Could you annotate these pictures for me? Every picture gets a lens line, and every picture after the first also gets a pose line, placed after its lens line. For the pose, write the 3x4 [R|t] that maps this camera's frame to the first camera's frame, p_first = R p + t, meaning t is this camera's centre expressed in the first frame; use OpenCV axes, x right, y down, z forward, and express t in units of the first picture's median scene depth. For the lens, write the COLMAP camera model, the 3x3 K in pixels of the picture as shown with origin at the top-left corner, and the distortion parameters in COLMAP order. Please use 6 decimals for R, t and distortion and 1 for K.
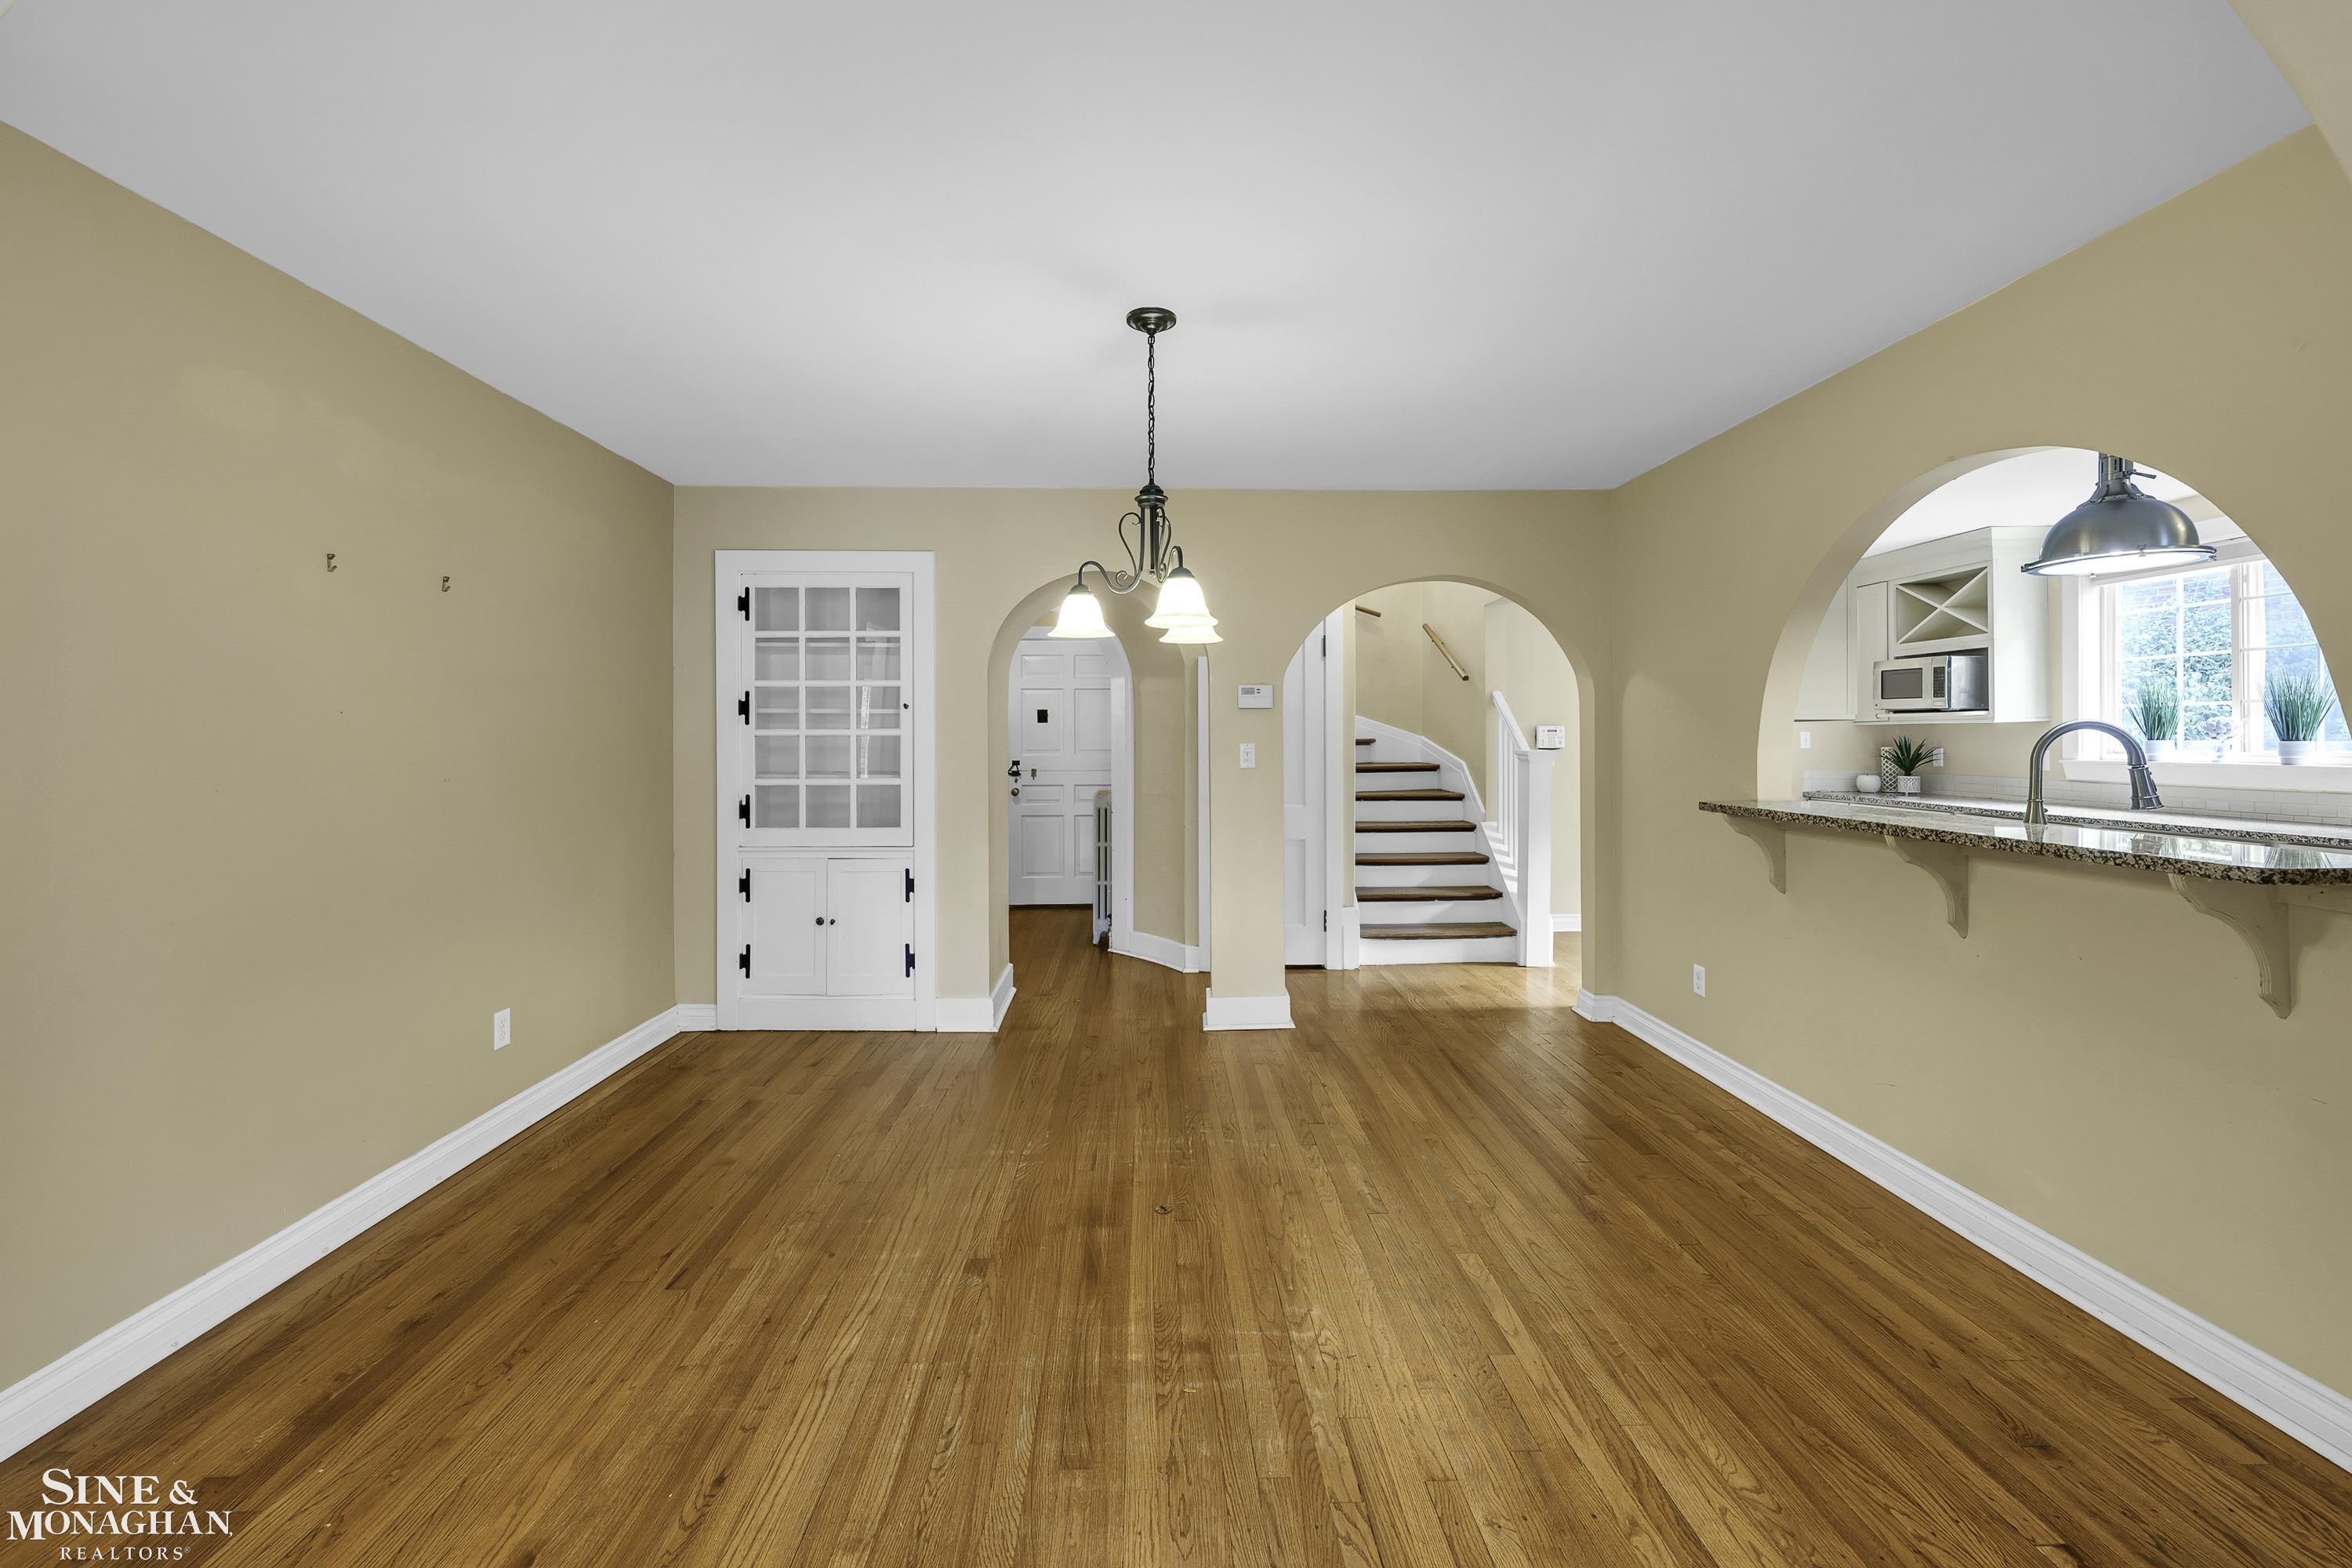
lens RADIAL K [[958.7, 0, 1168.1], [0, 958.7, 737.0], [0, 0, 1]] dist [-0.002548, 0.000022]
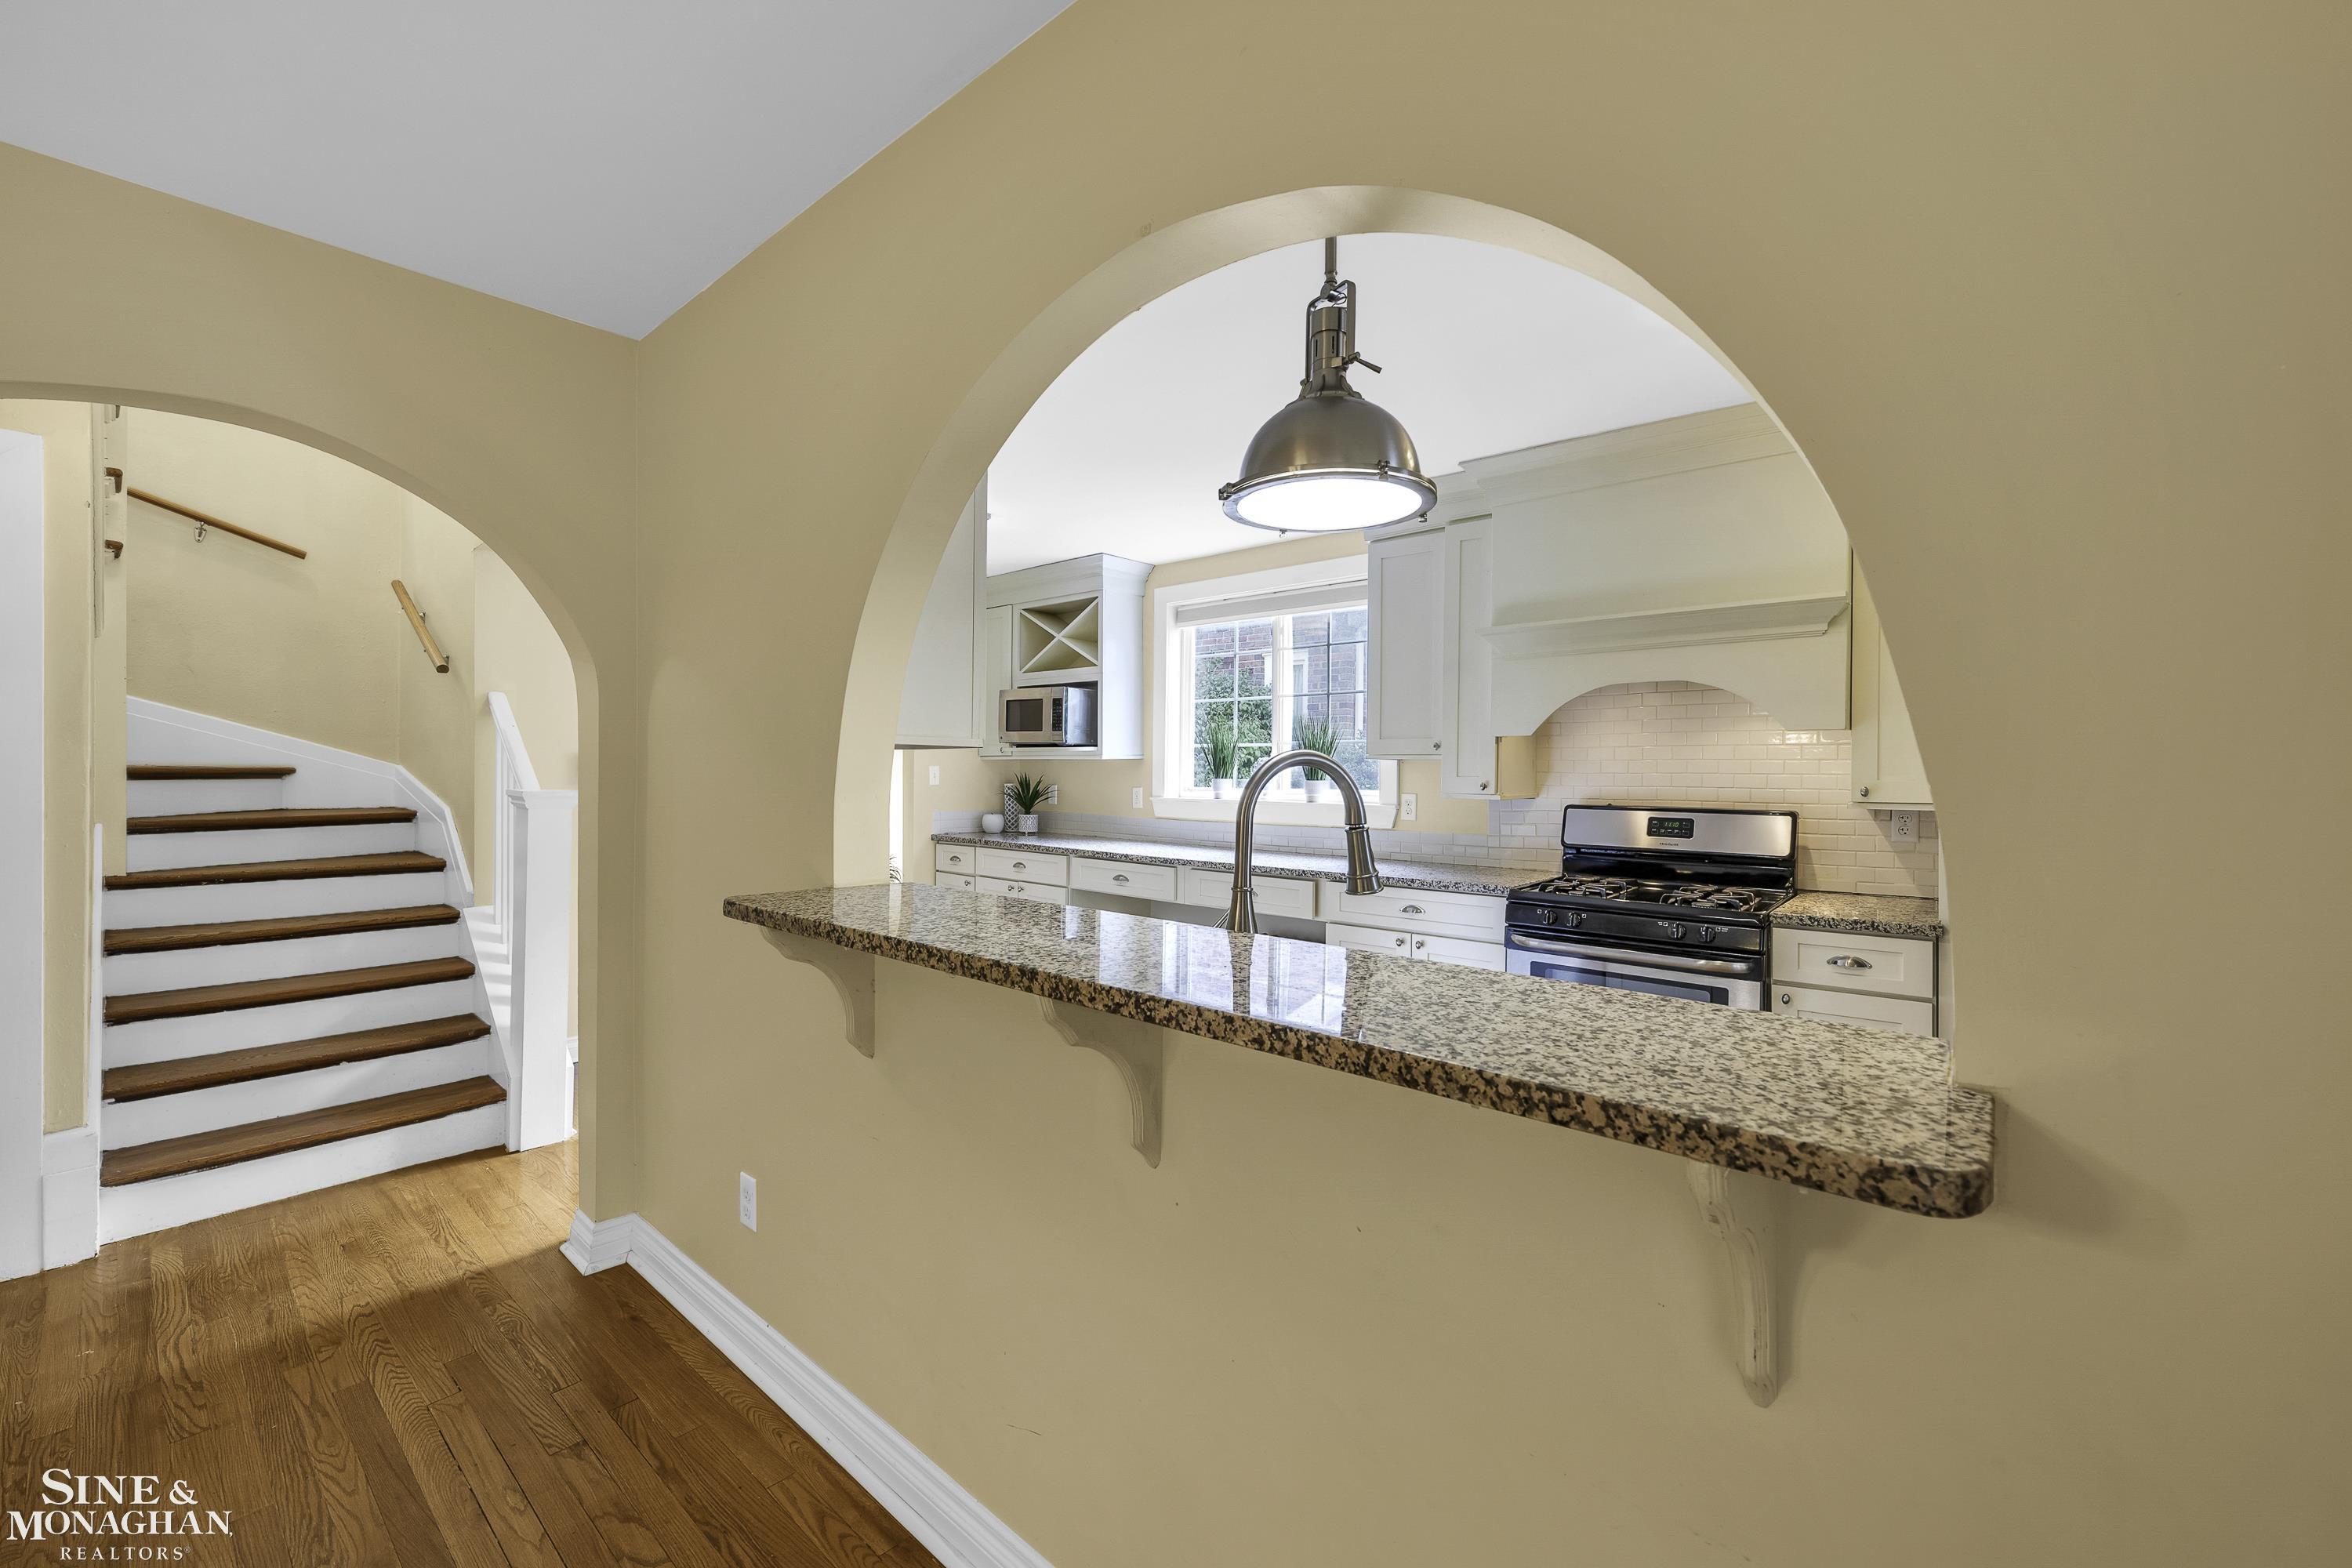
lens RADIAL K [[935.2, 0, 1175.4], [0, 935.2, 777.3], [0, 0, 1]] dist [-0.000701, -0.000090]
pose [[0.677272, 0.005918, 0.735709, 0.275494], [-0.012206, 0.999920, 0.003194, -0.000882], [-0.735632, -0.011143, 0.677290, 0.384026]]
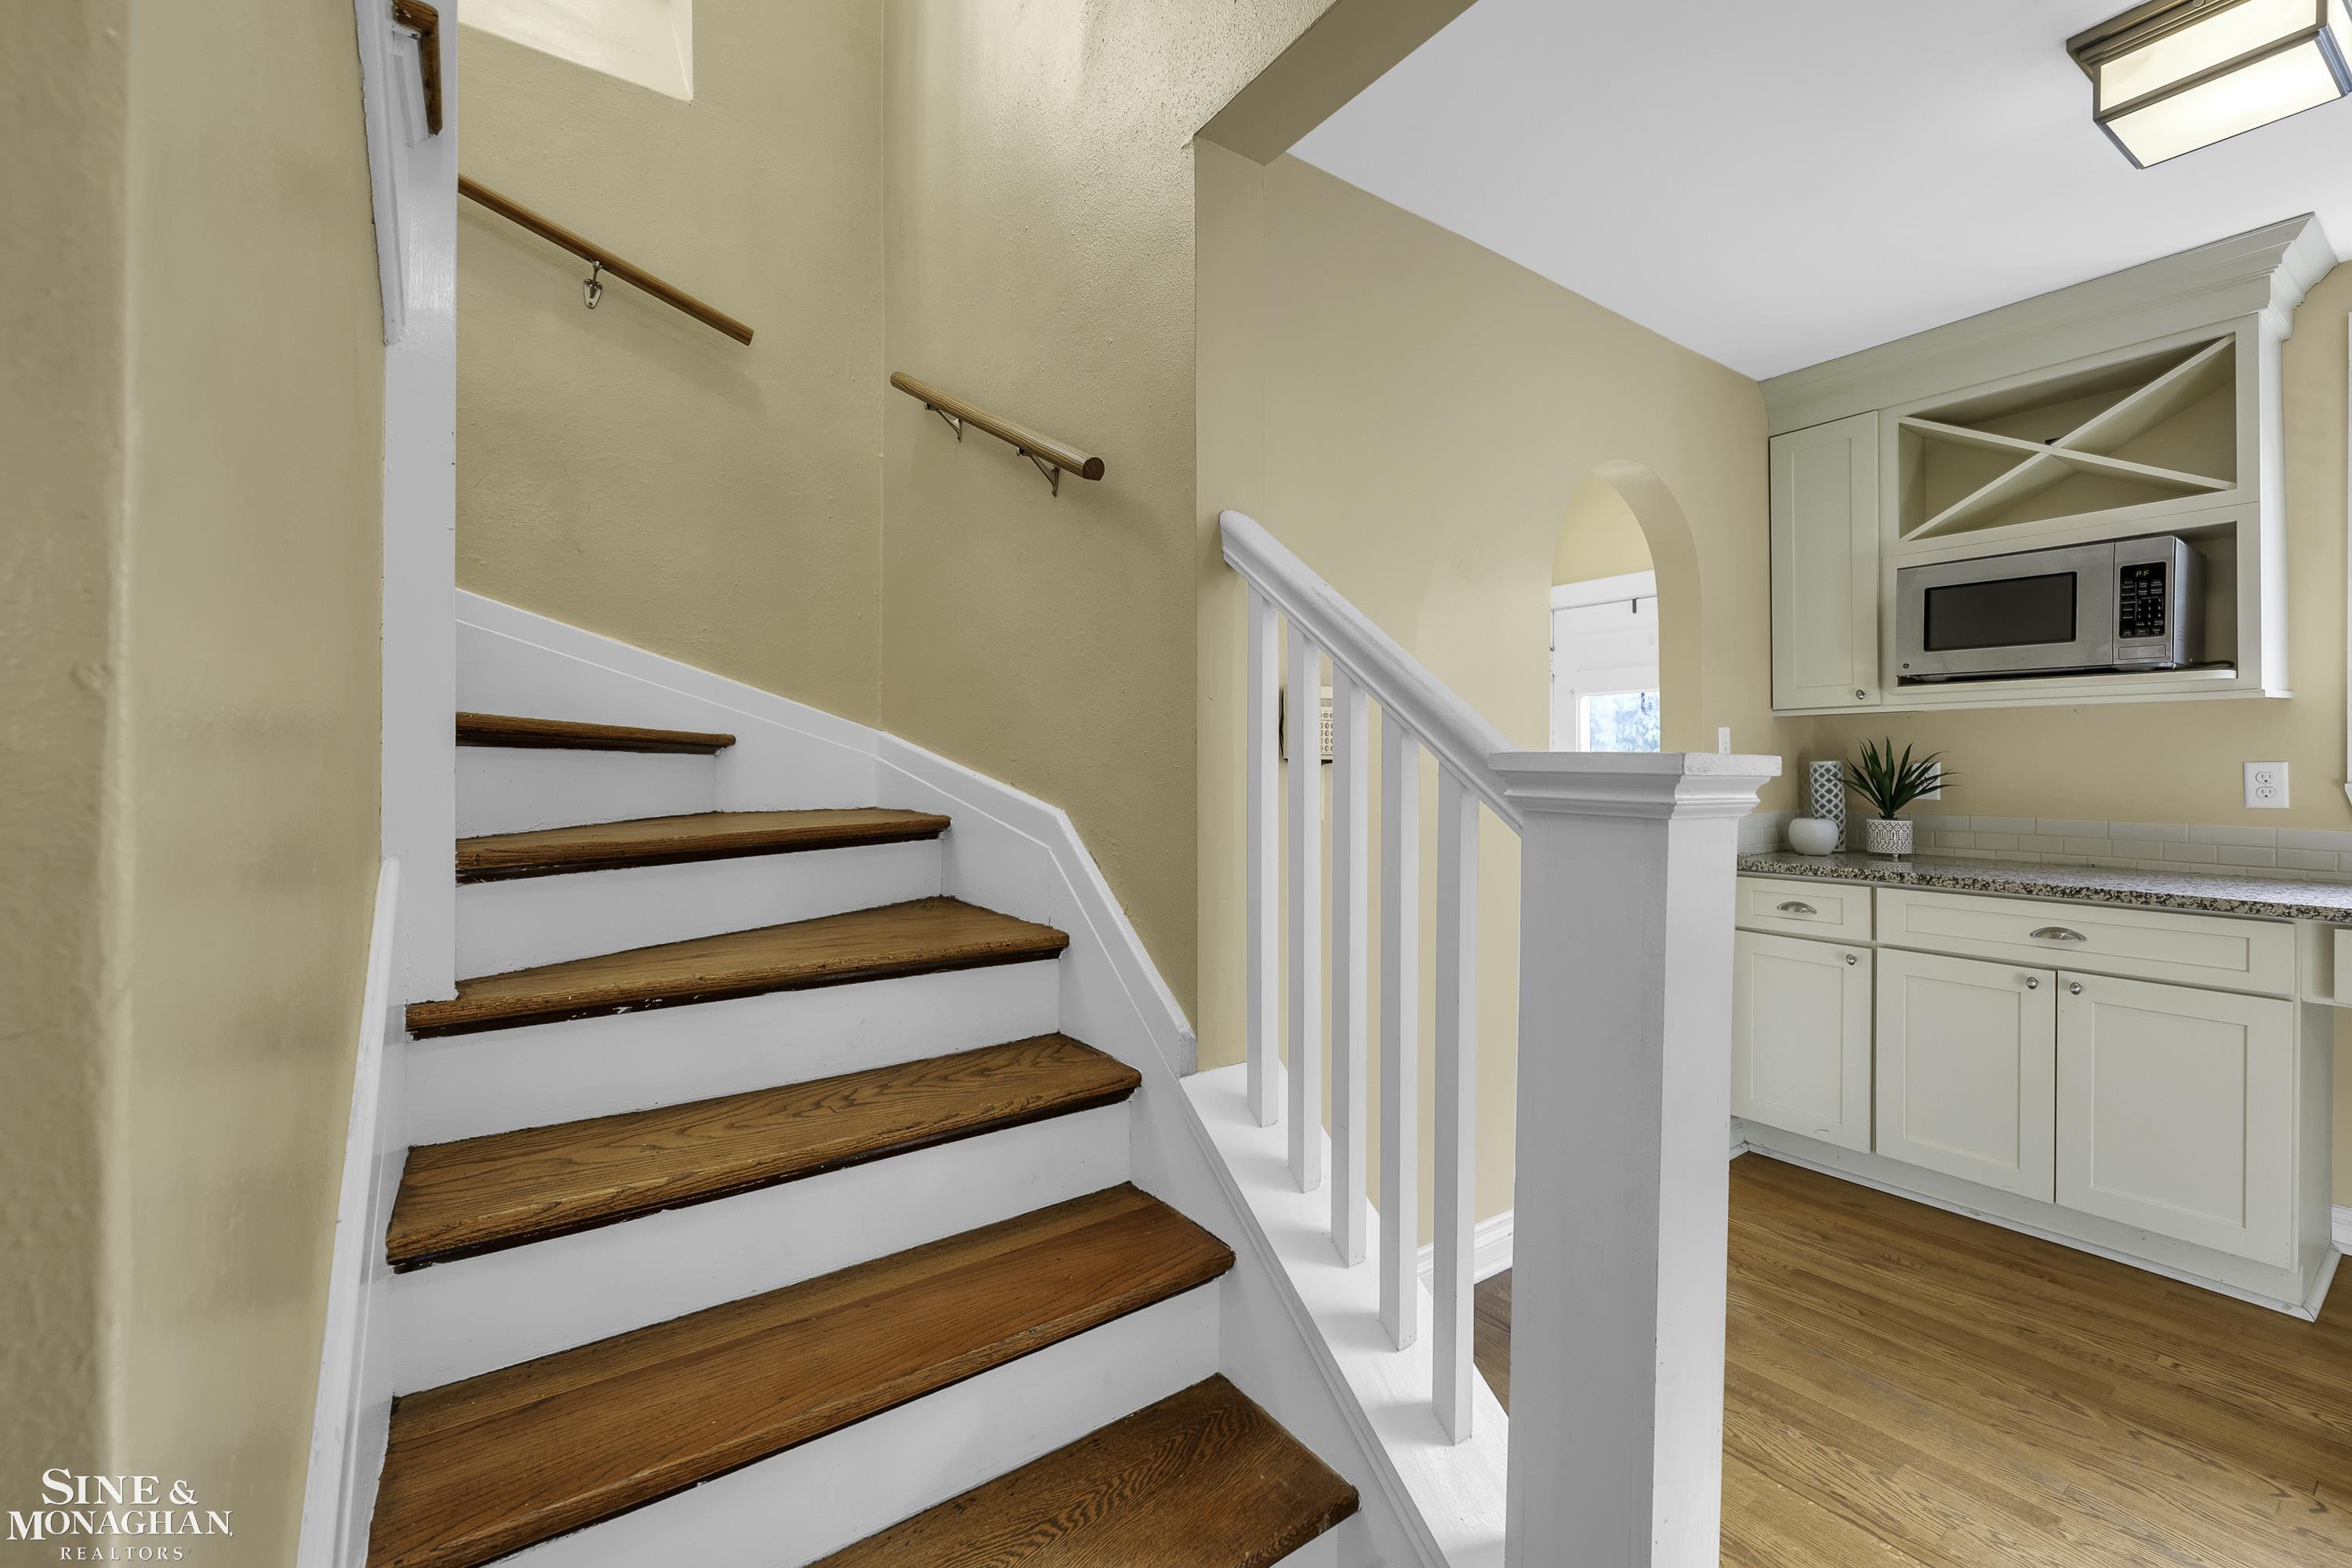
lens RADIAL K [[956.5, 0, 1165.5], [0, 956.5, 760.6], [0, 0, 1]] dist [-0.001469, -0.000191]
pose [[0.838025, 0.004953, 0.545609, 0.280384], [-0.001384, 0.999975, -0.006952, 0.021065], [-0.545630, 0.005070, 0.838011, 1.136919]]
